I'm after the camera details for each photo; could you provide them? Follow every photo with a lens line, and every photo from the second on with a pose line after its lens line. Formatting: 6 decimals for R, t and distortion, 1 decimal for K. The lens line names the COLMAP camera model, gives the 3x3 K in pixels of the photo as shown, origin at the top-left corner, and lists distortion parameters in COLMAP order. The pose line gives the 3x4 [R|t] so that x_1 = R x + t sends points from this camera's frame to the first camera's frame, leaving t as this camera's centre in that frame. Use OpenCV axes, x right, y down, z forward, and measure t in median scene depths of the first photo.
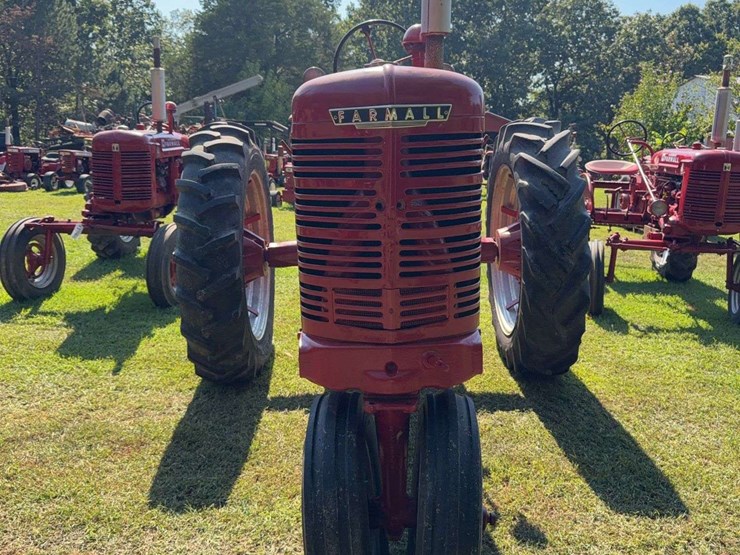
lens RADIAL K [[711.3, 0, 367.6], [0, 711.3, 275.8], [0, 0, 1]] dist [0.101952, -0.227970]
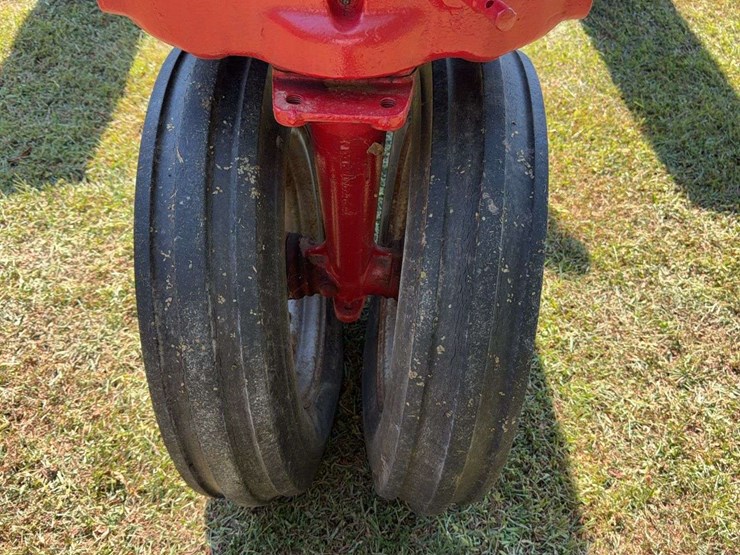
lens RADIAL K [[711.3, 0, 367.6], [0, 711.3, 275.8], [0, 0, 1]] dist [0.101952, -0.227970]
pose [[0.998877, 0.015369, 0.044814, 0.022803], [-0.038065, 0.823508, 0.566026, 0.028755], [-0.028205, -0.567096, 0.823169, 0.475802]]
